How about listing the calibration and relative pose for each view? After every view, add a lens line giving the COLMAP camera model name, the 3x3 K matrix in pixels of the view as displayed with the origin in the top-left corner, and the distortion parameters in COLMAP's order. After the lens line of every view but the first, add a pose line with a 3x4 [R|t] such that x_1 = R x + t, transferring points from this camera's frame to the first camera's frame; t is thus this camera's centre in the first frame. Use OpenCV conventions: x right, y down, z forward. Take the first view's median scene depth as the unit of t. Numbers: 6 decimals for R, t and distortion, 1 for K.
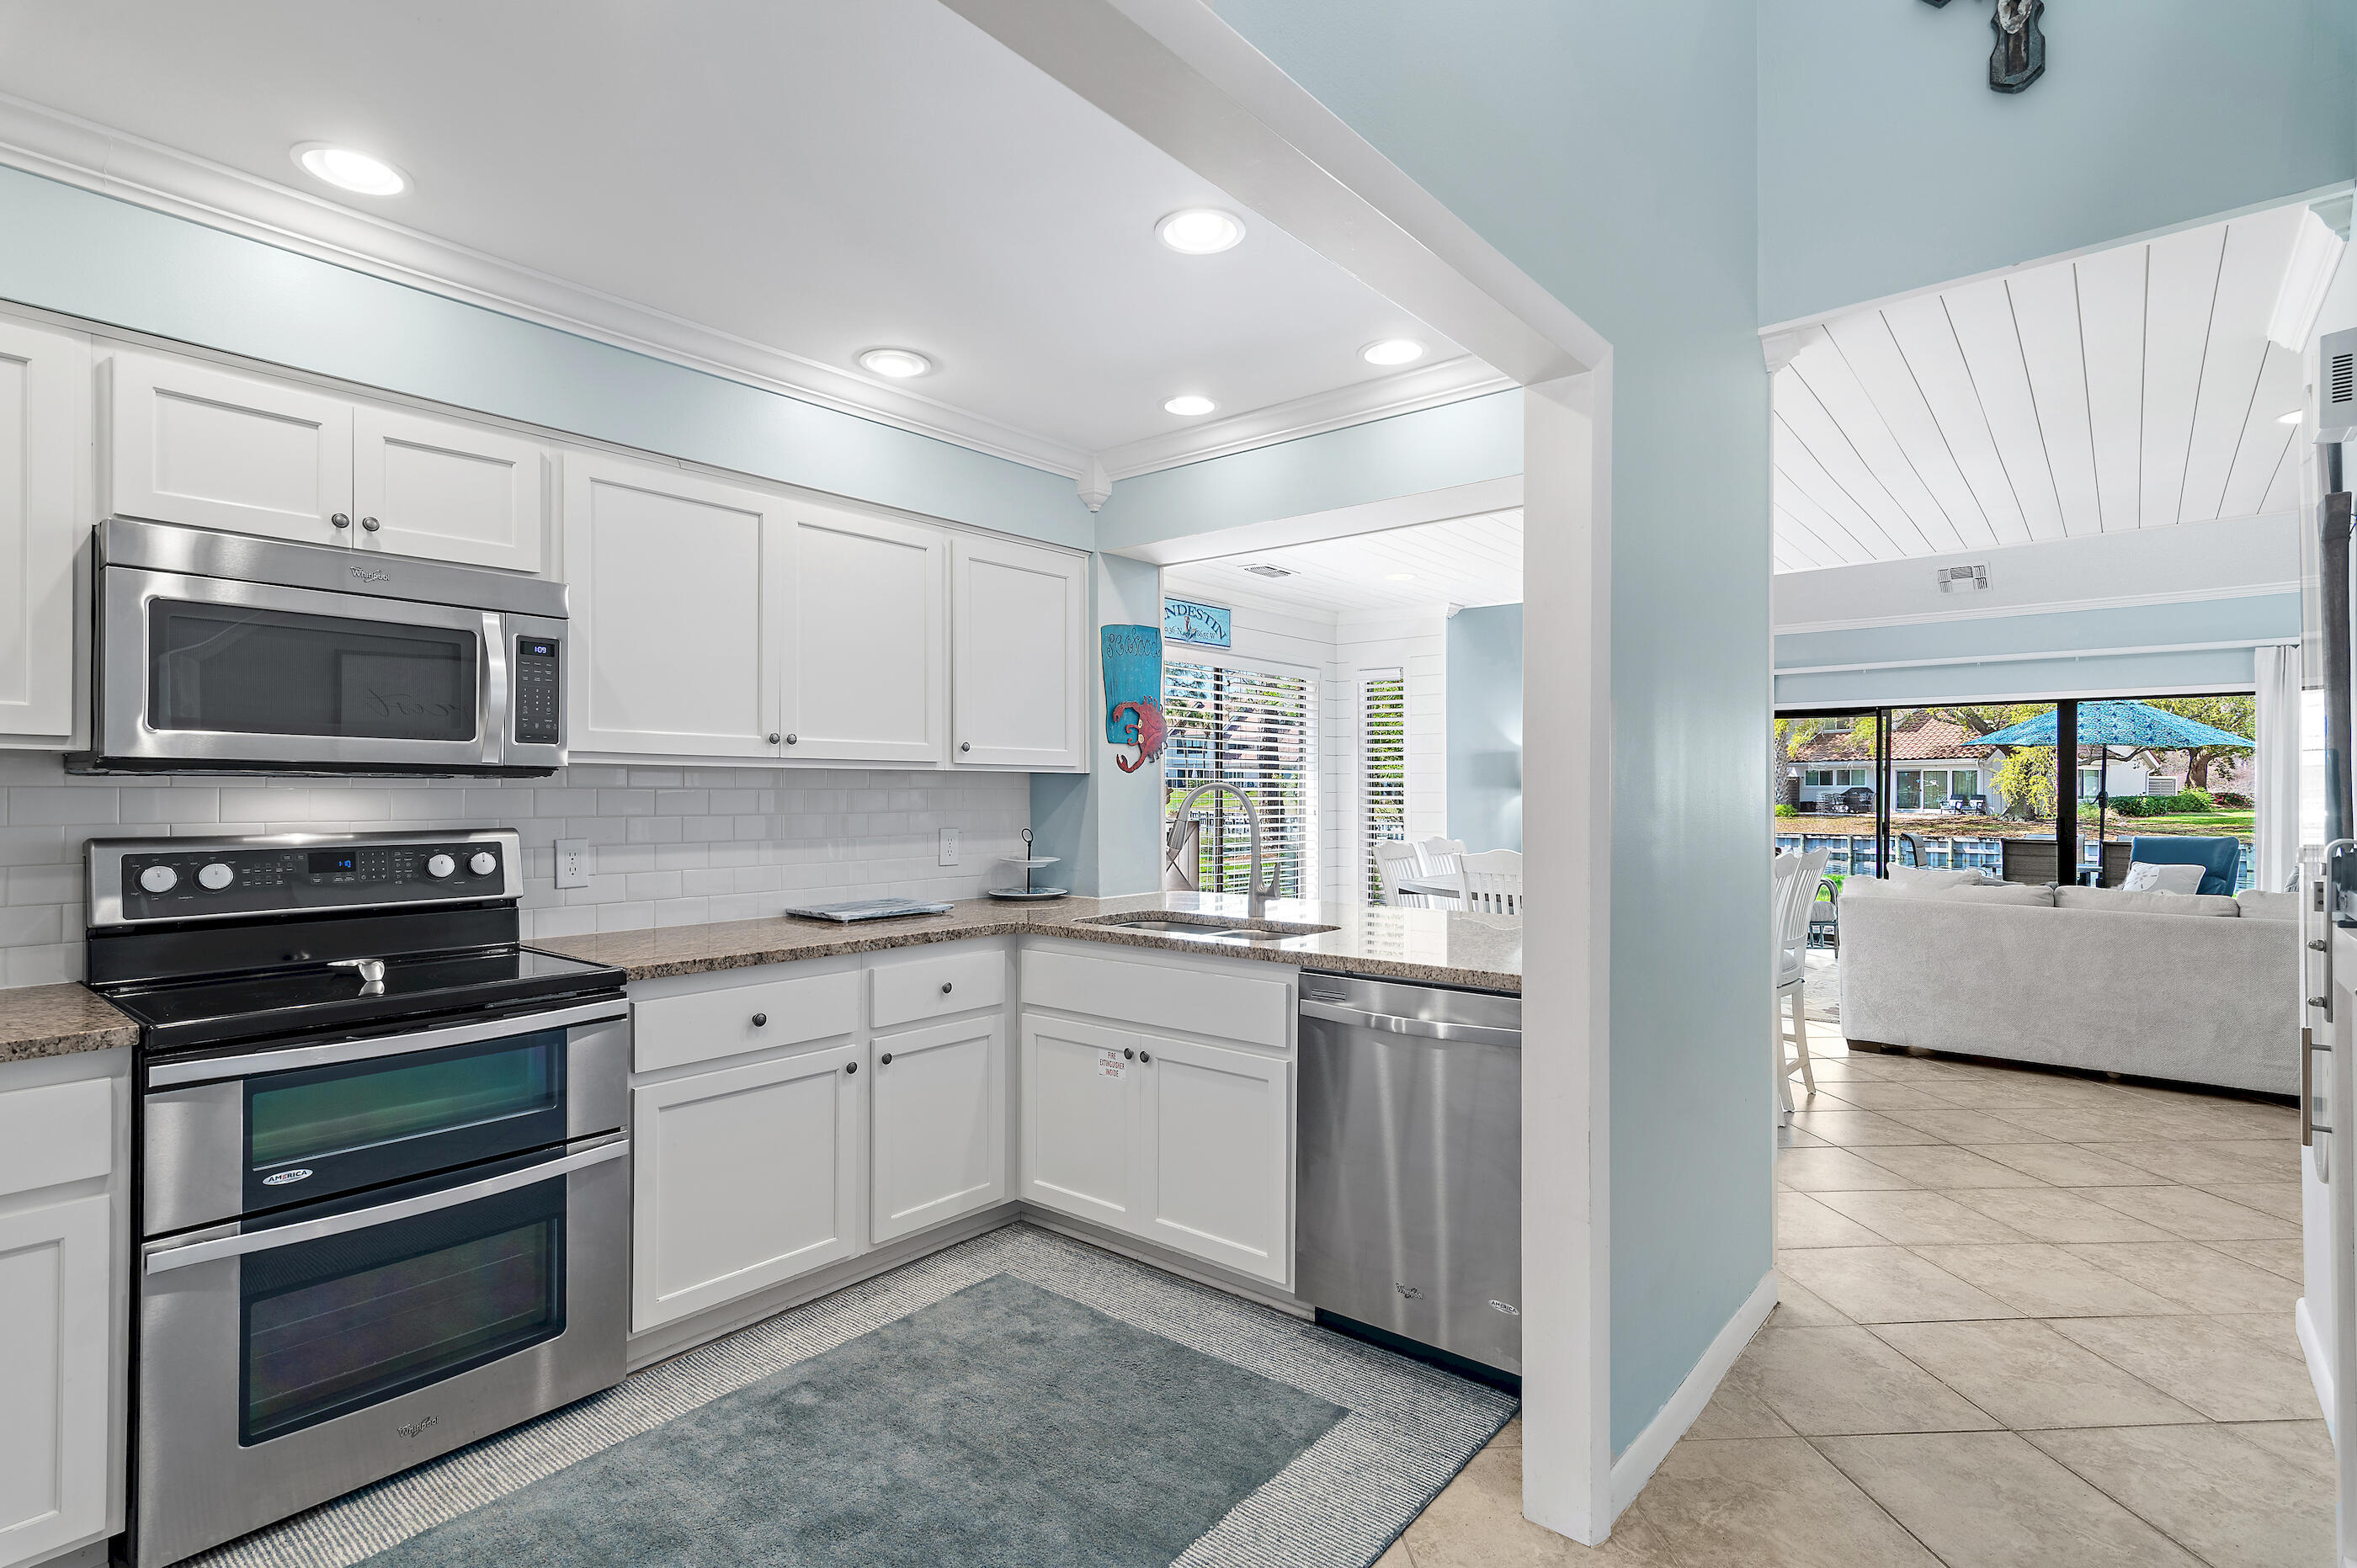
lens RADIAL K [[1121.5, 0, 1167.1], [0, 1121.5, 792.6], [0, 0, 1]] dist [-0.011321, 0.000495]
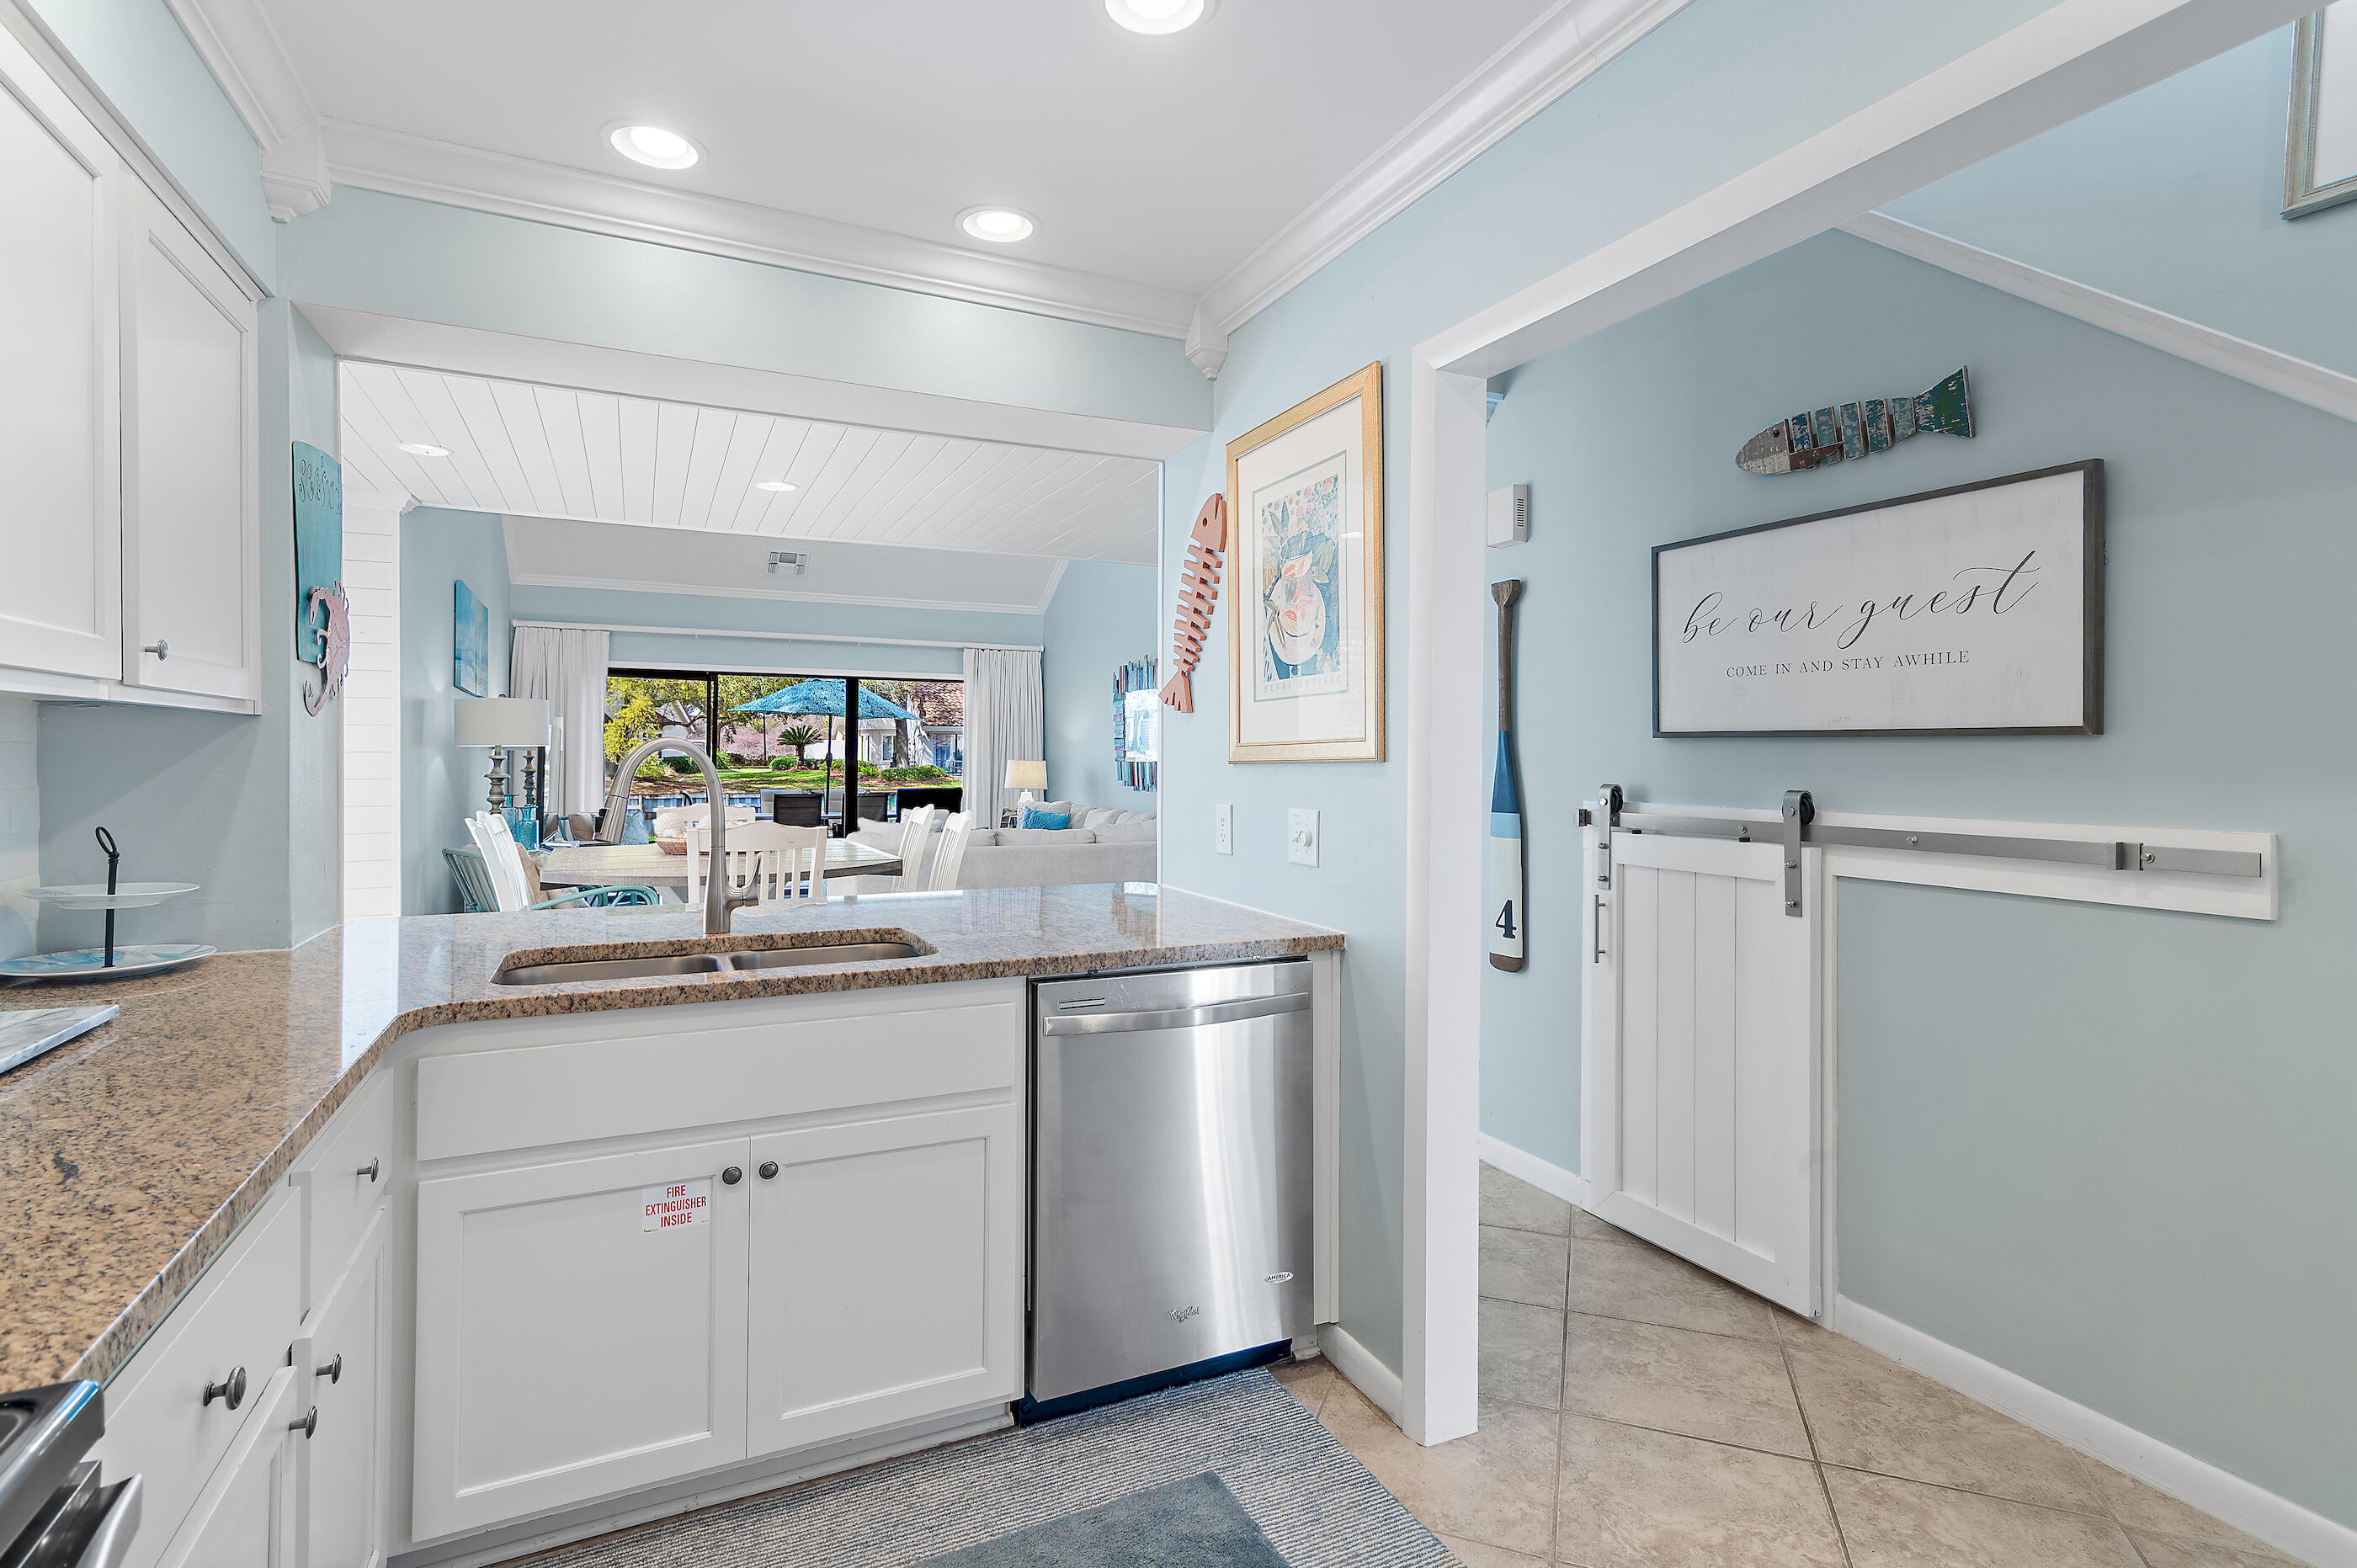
lens RADIAL K [[1137.2, 0, 1183.9], [0, 1137.2, 766.8], [0, 0, 1]] dist [-0.000749, 0.000550]
pose [[0.413856, -0.006020, 0.910323, -0.432585], [-0.004853, 0.999949, 0.008819, 0.001237], [-0.910330, -0.008068, 0.413806, 0.447192]]
